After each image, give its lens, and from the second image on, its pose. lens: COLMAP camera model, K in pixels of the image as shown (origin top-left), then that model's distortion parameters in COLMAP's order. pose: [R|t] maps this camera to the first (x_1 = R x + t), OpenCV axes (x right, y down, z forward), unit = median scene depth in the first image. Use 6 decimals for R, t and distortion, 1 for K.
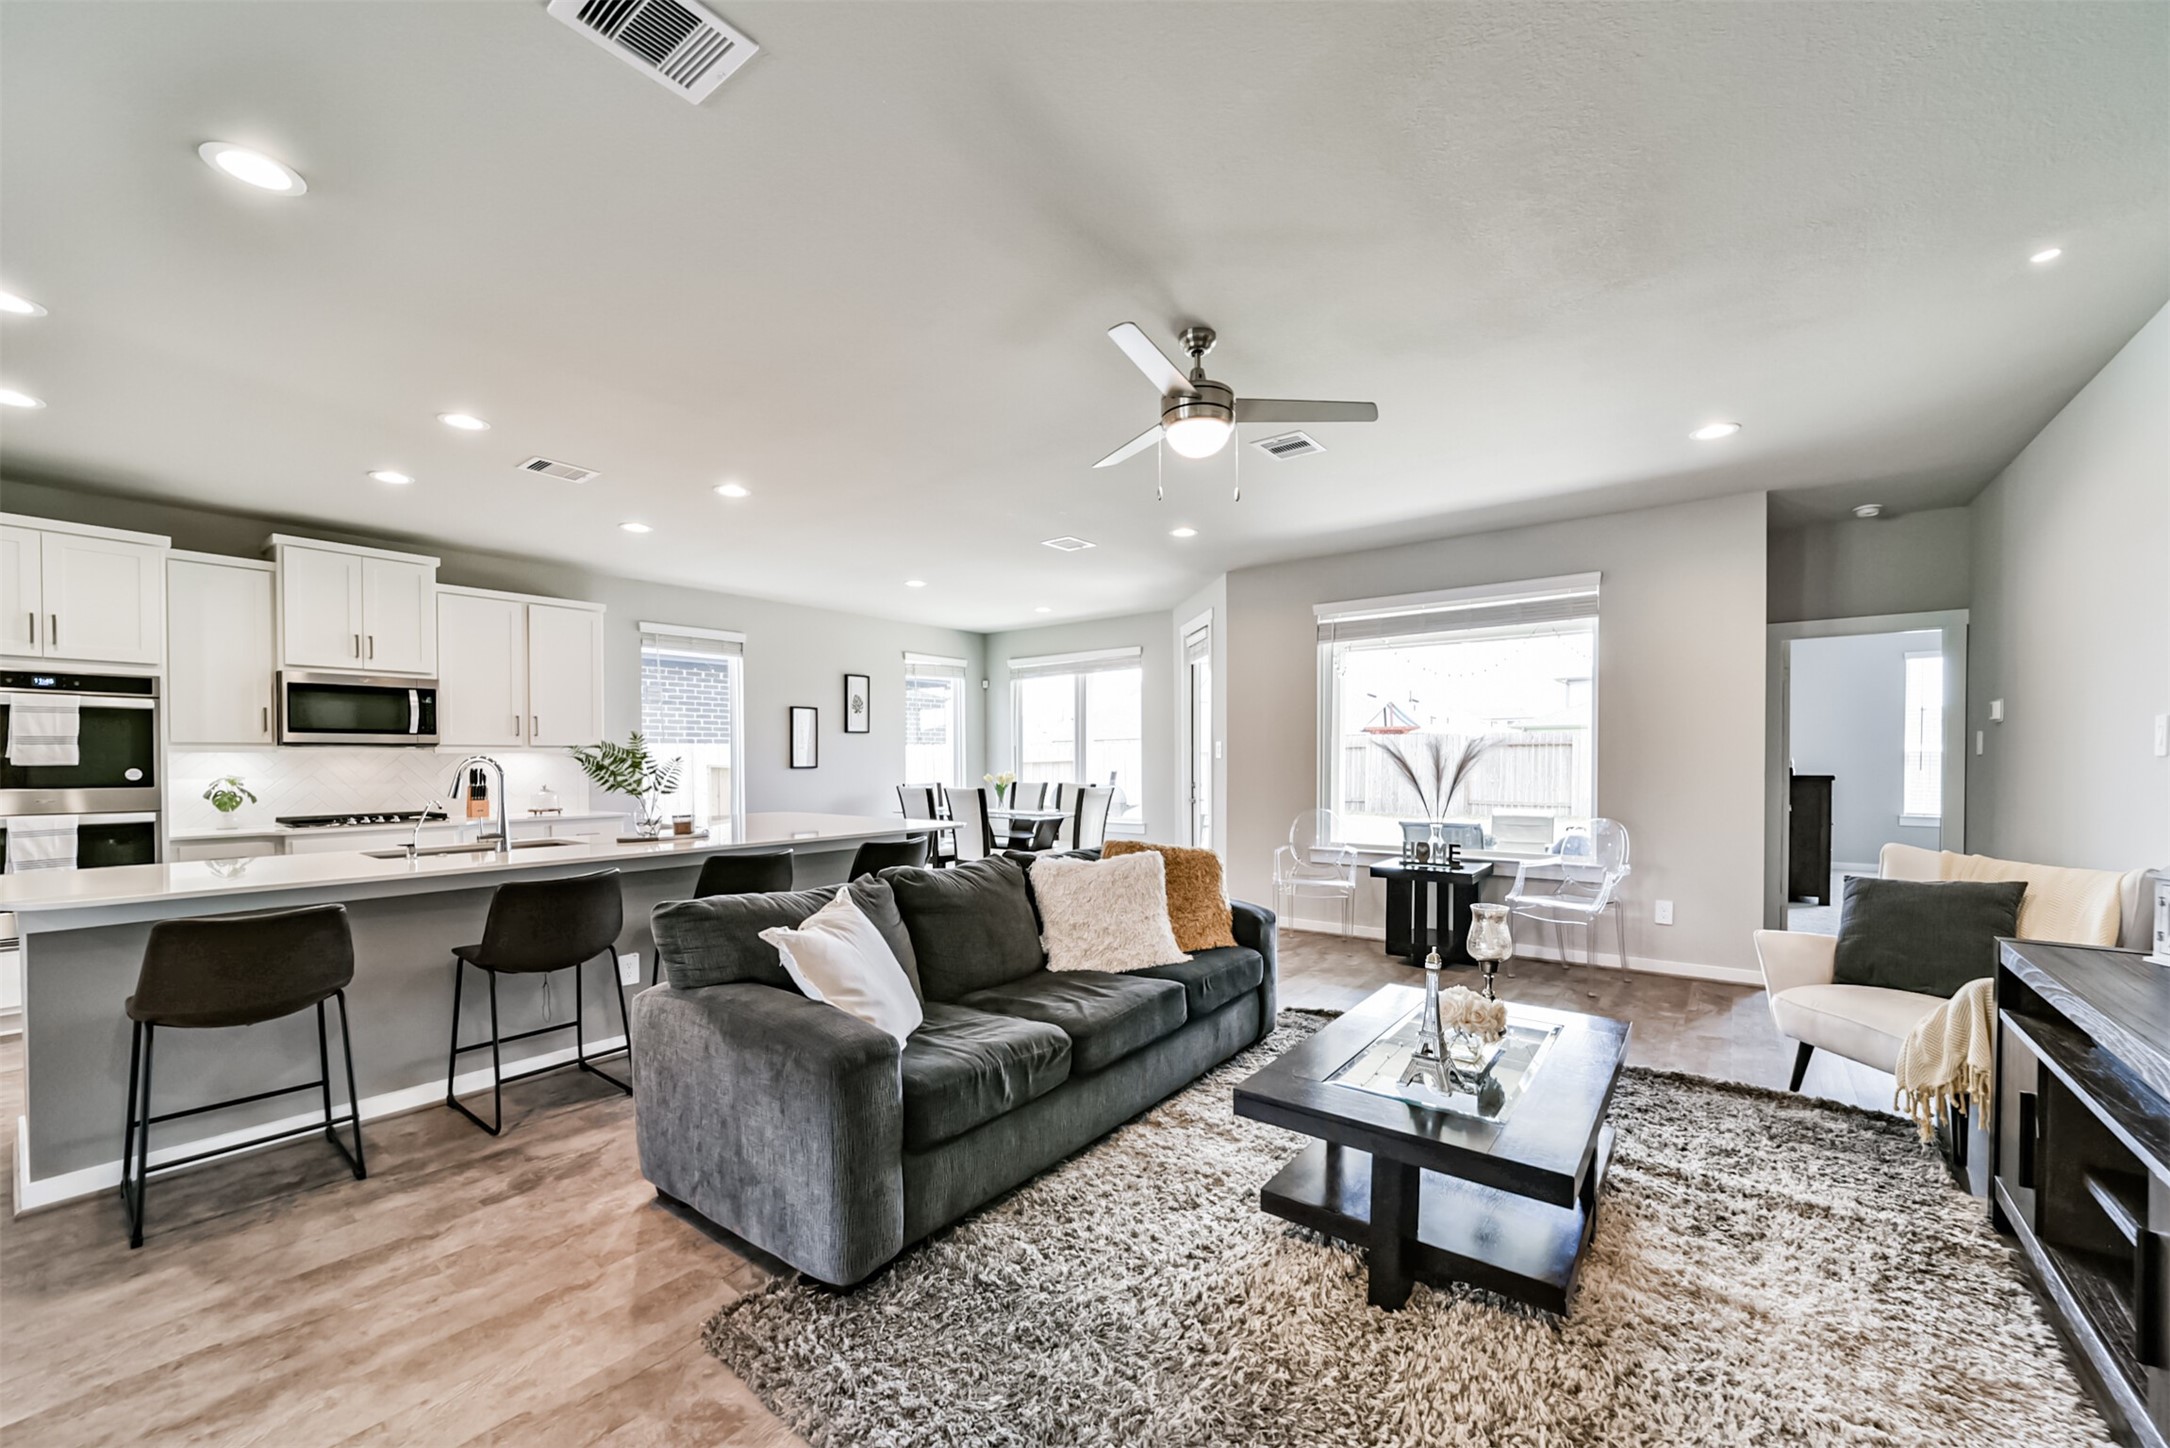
lens RADIAL K [[845.6, 0, 1084.4], [0, 845.6, 769.1], [0, 0, 1]] dist [-0.003942, 0.001859]
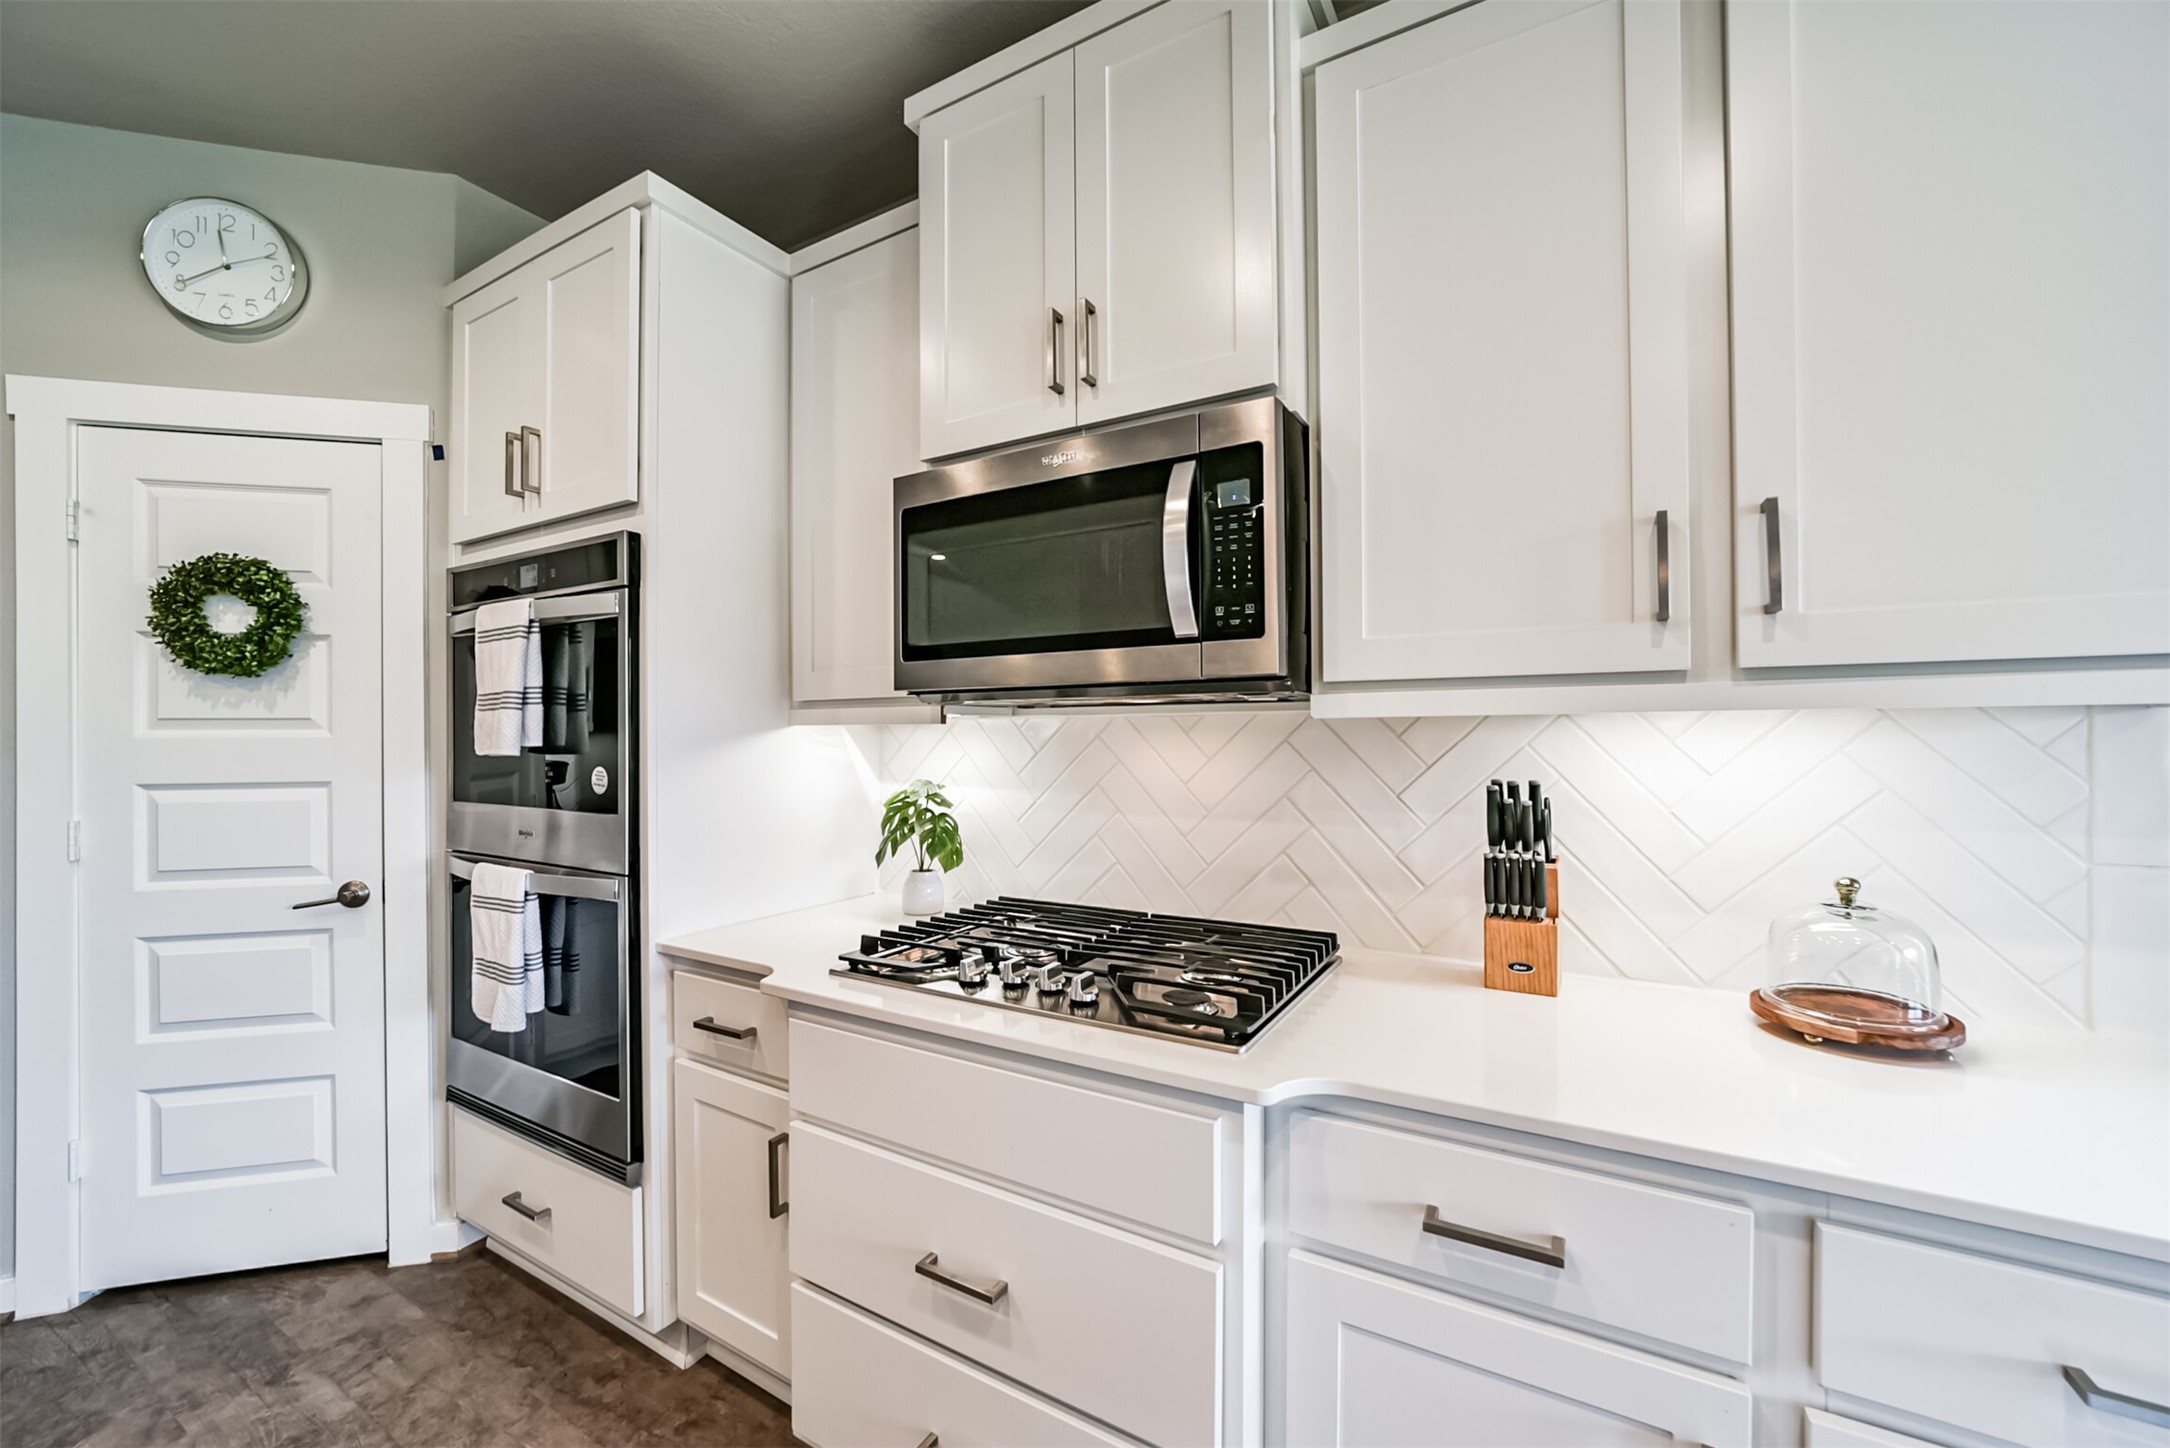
lens RADIAL K [[845.6, 0, 1079.0], [0, 845.6, 732.7], [0, 0, 1]] dist [-0.003942, 0.001859]
pose [[0.106497, 0.005626, -0.994297, -0.556787], [-0.009108, 0.999948, 0.004682, -0.016193], [0.994271, 0.008557, 0.106543, 0.947405]]
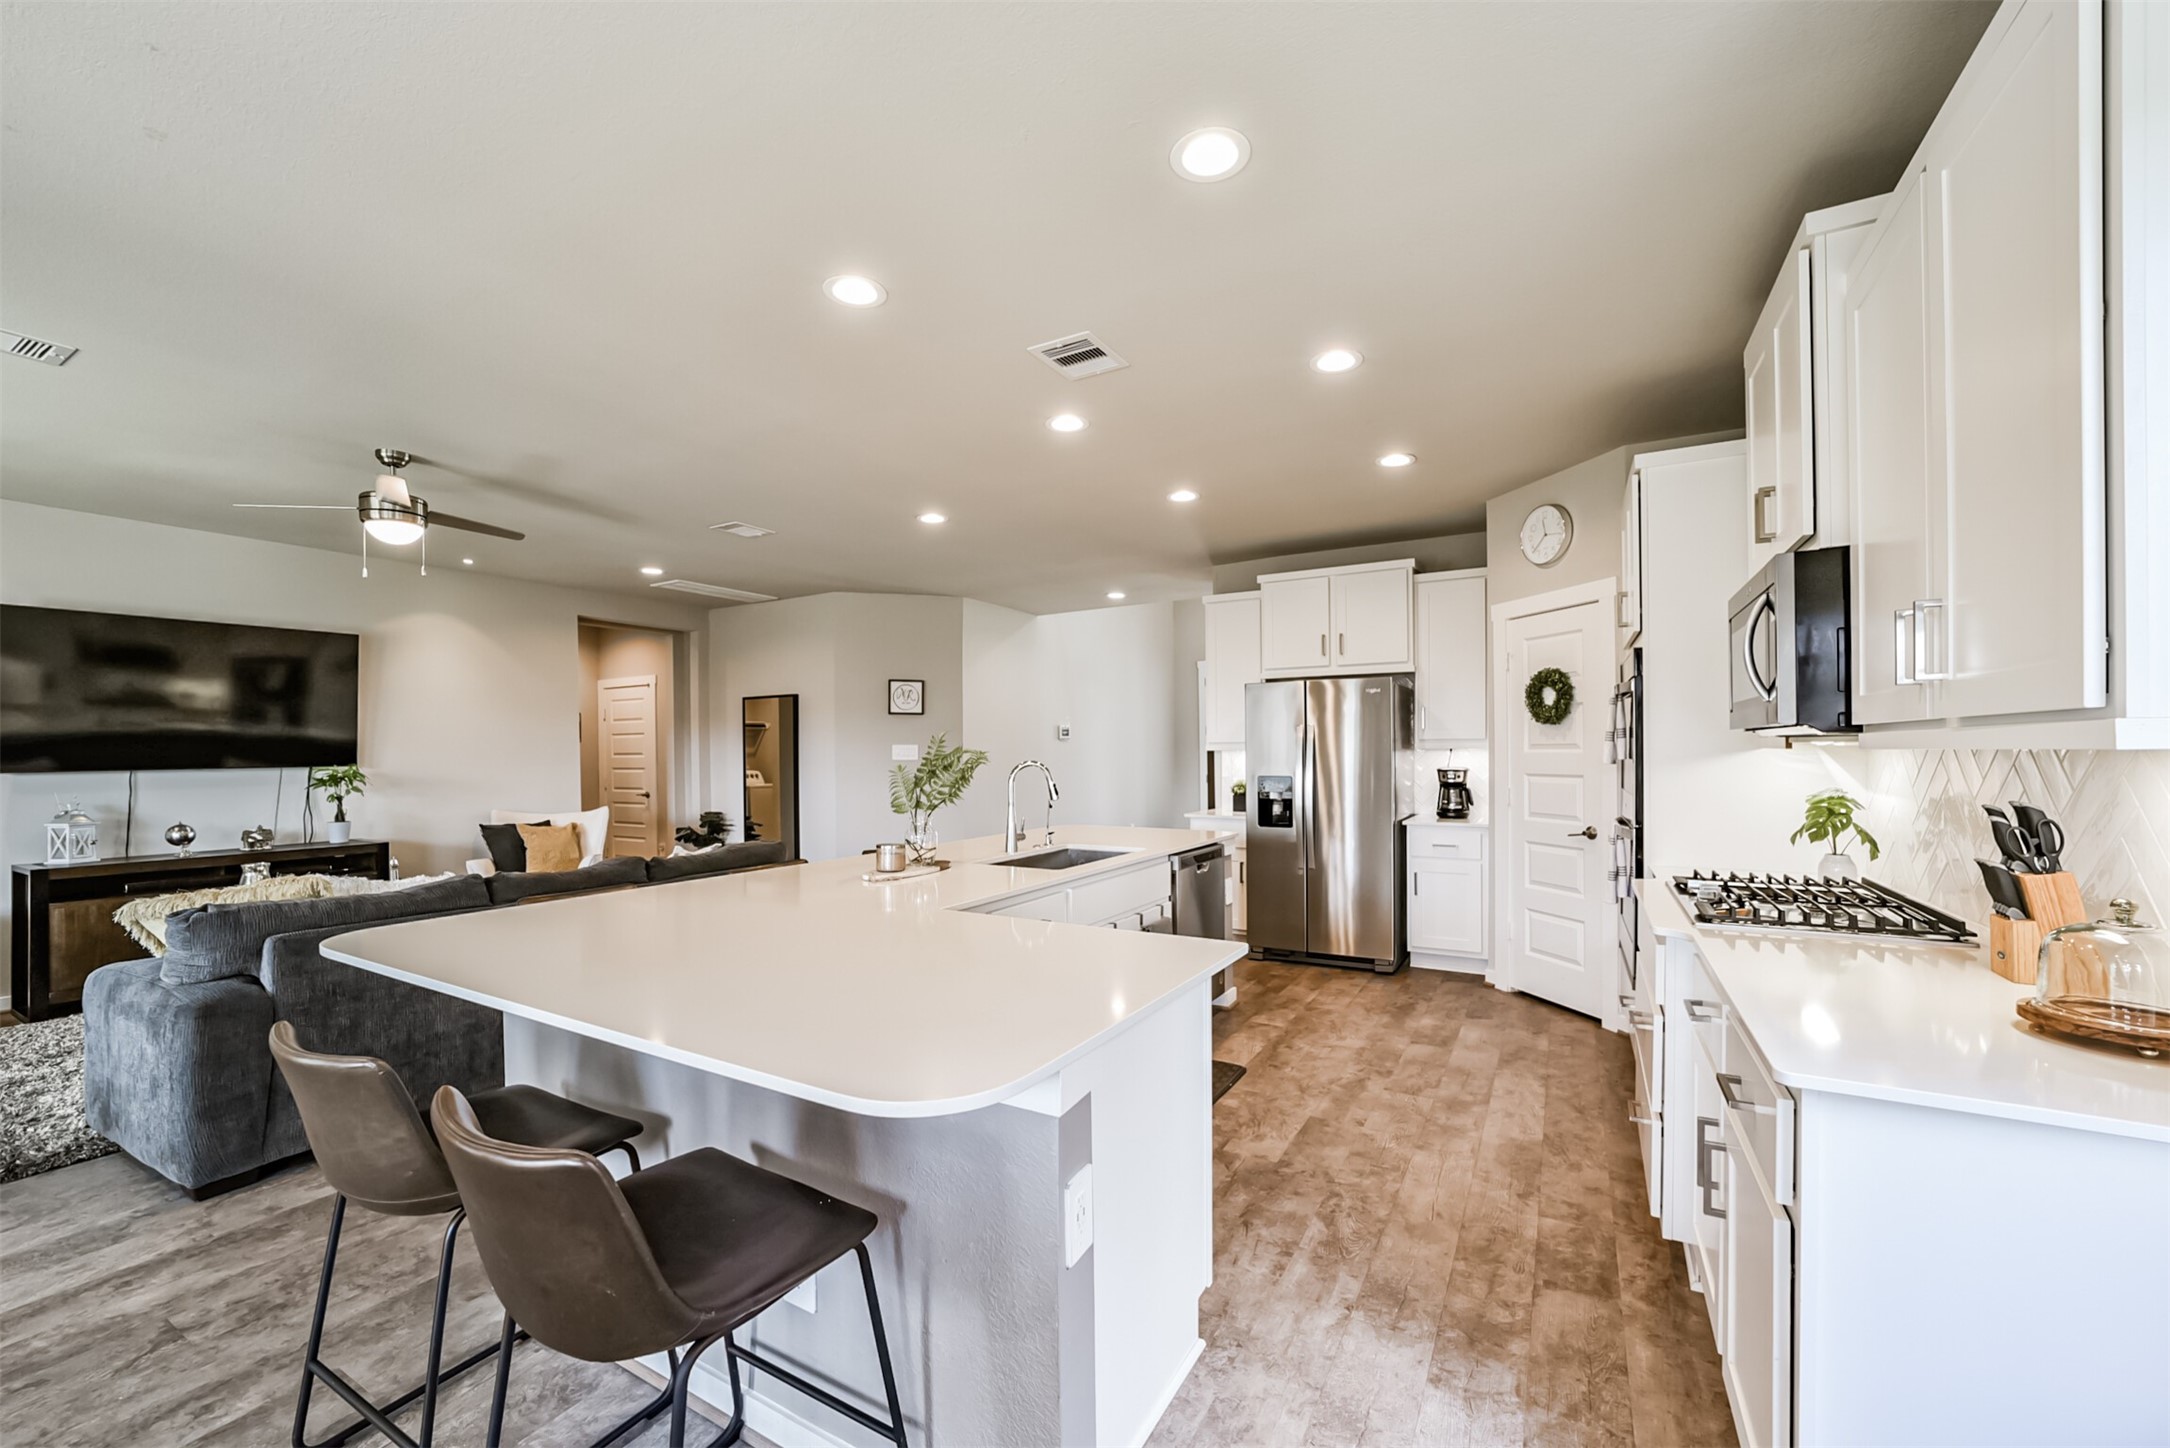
lens RADIAL K [[845.6, 0, 1101.3], [0, 845.6, 732.5], [0, 0, 1]] dist [-0.003942, 0.001859]
pose [[-0.988015, 0.006009, -0.154243, -0.419103], [0.005804, 0.999982, 0.001773, -0.032413], [0.154251, 0.000857, -0.988031, 1.353999]]
